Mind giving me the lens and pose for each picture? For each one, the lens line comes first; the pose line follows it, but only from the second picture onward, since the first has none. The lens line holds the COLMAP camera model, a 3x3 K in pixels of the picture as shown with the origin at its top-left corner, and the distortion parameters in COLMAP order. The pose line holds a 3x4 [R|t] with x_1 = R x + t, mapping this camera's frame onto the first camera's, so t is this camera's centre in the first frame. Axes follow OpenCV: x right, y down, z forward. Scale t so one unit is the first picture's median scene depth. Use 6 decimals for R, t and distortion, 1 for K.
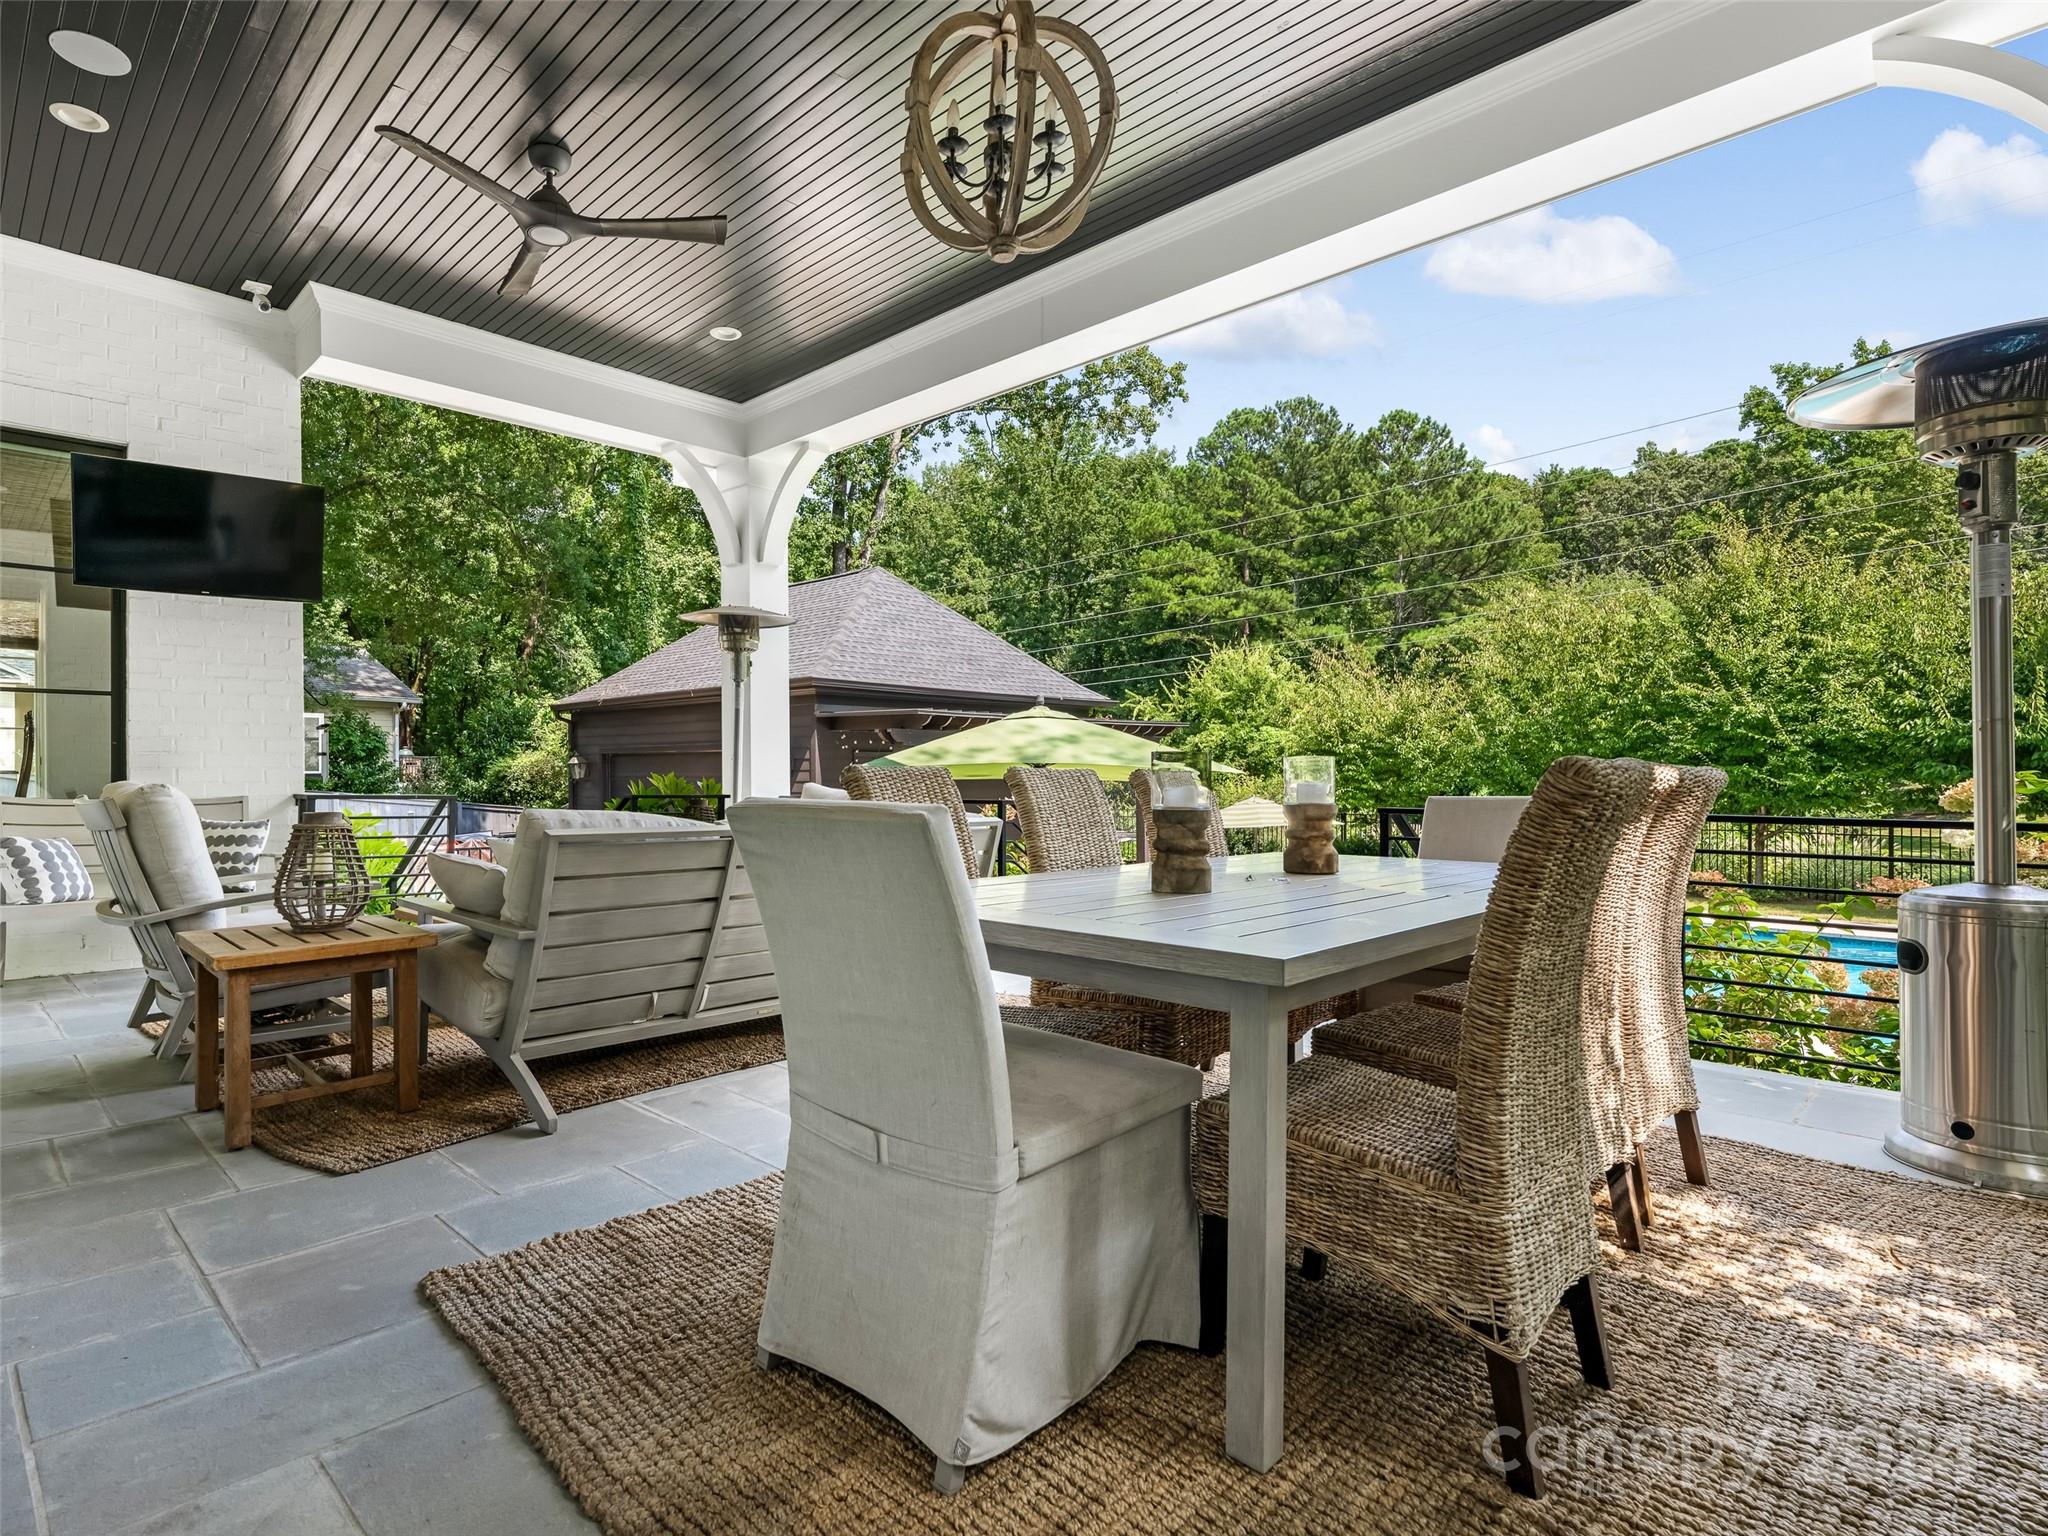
lens RADIAL K [[1290.1, 0, 1024.0], [0, 1290.1, 768.0], [0, 0, 1]] dist [-0.000158, -0.000146]
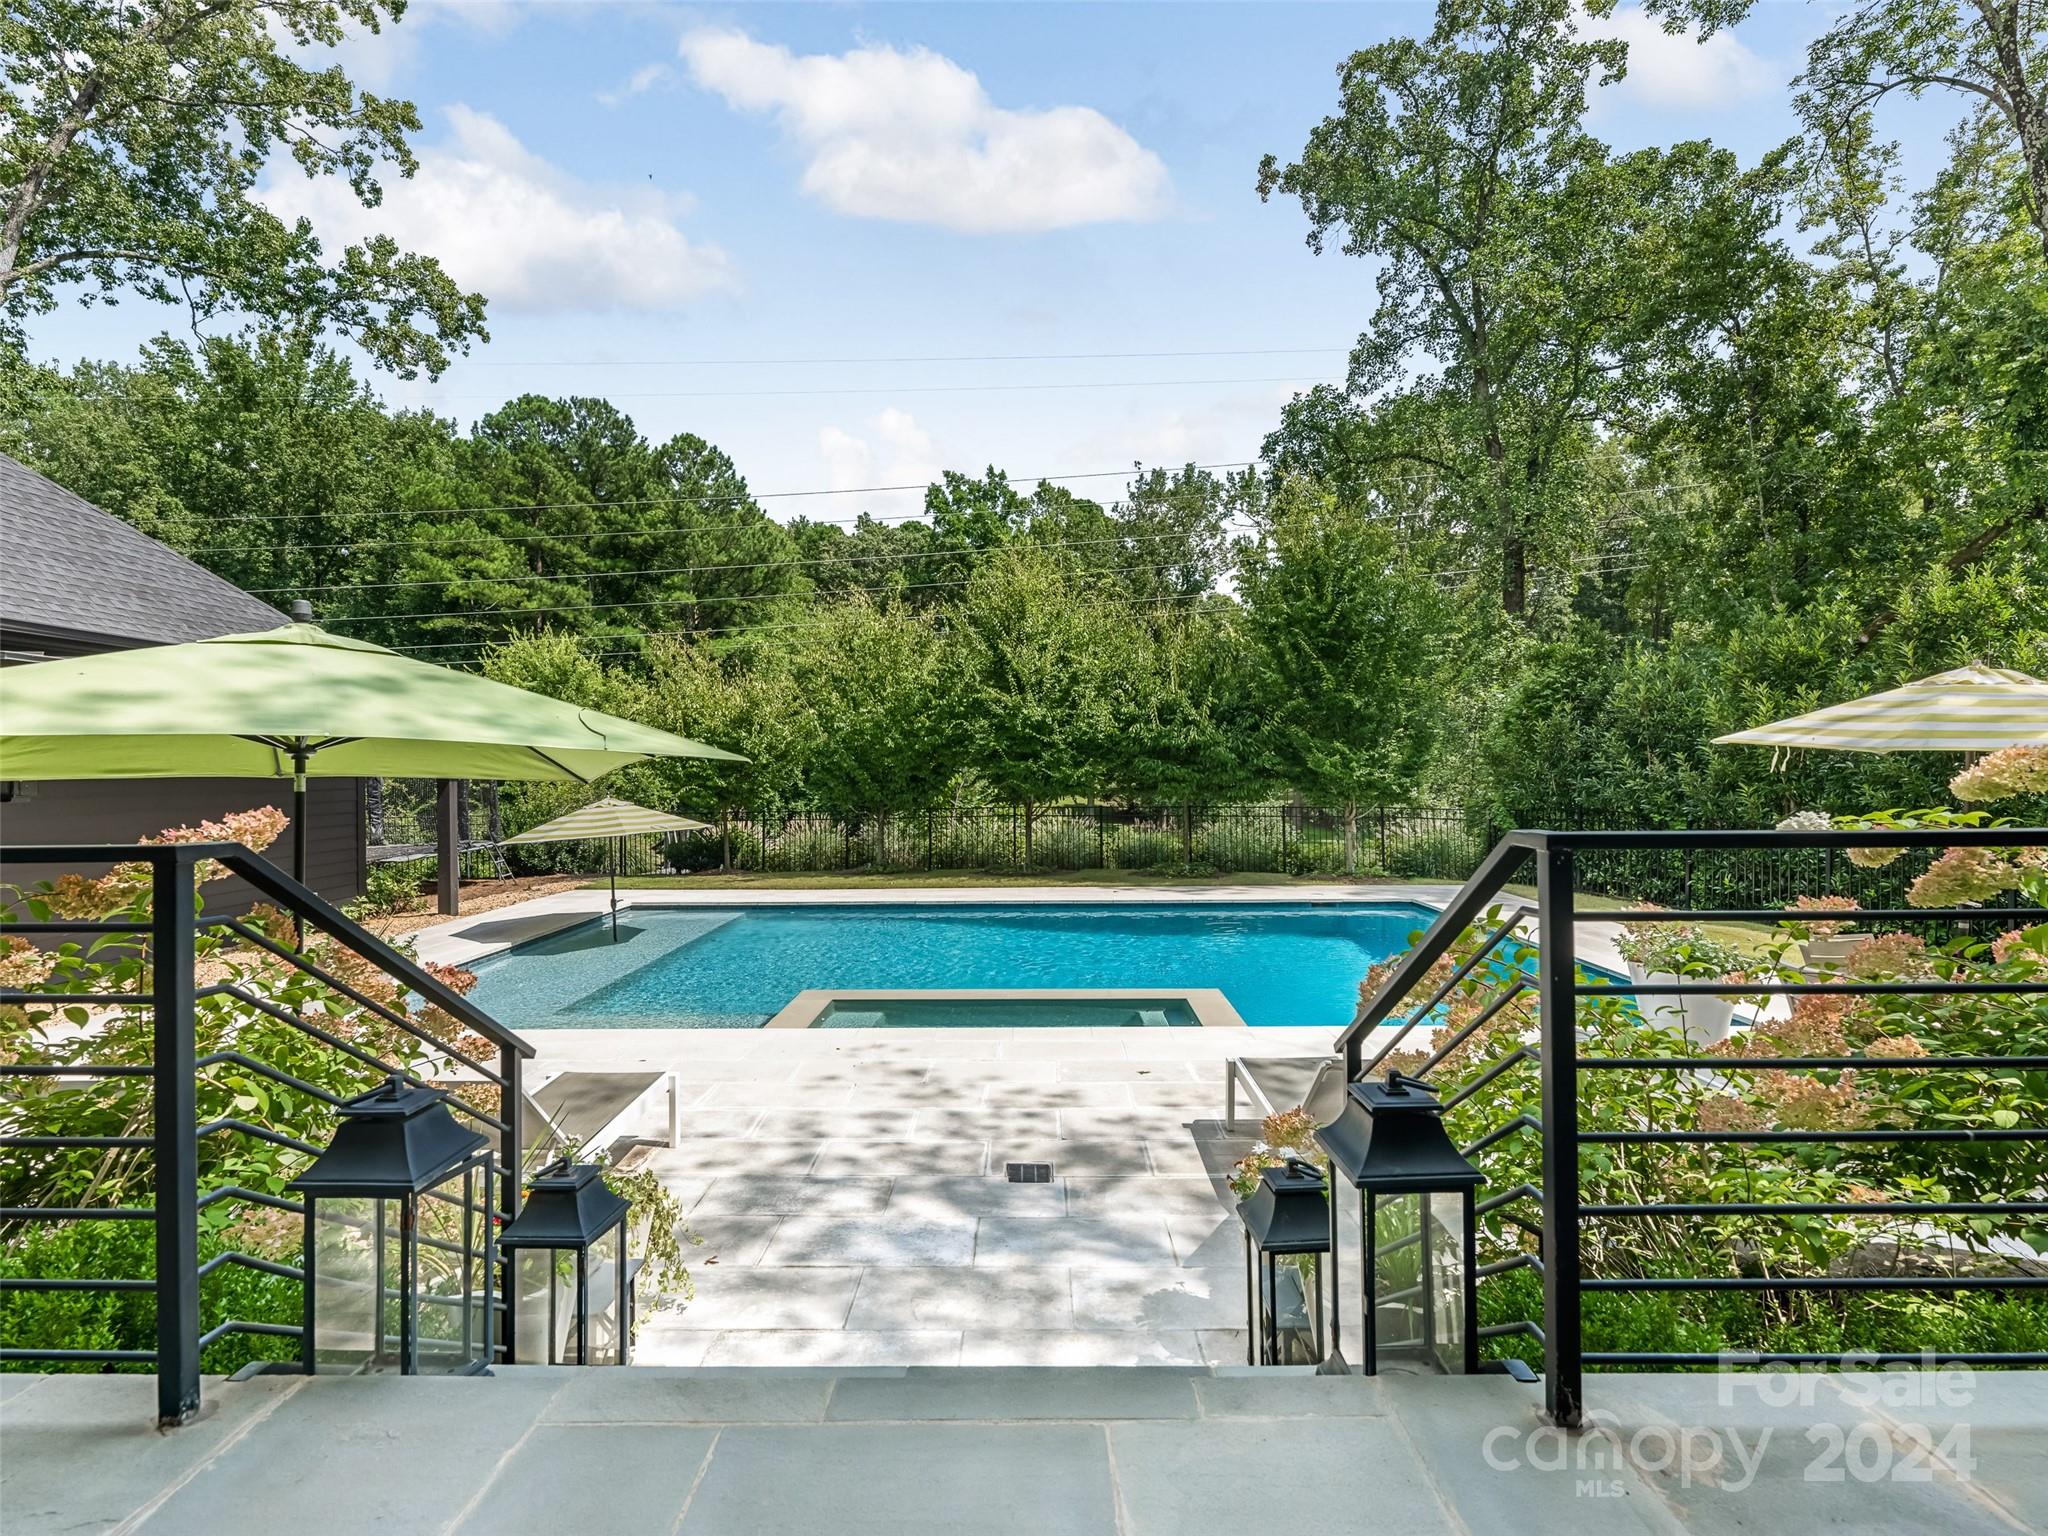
lens RADIAL K [[998.2, 0, 1022.7], [0, 998.2, 753.6], [0, 0, 1]] dist [-0.000205, 0.000482]
pose [[0.789613, 0.002979, 0.613597, -0.000183], [0.006438, 0.999893, -0.013138, 0.002486], [-0.613571, 0.014324, 0.789510, 0.197099]]
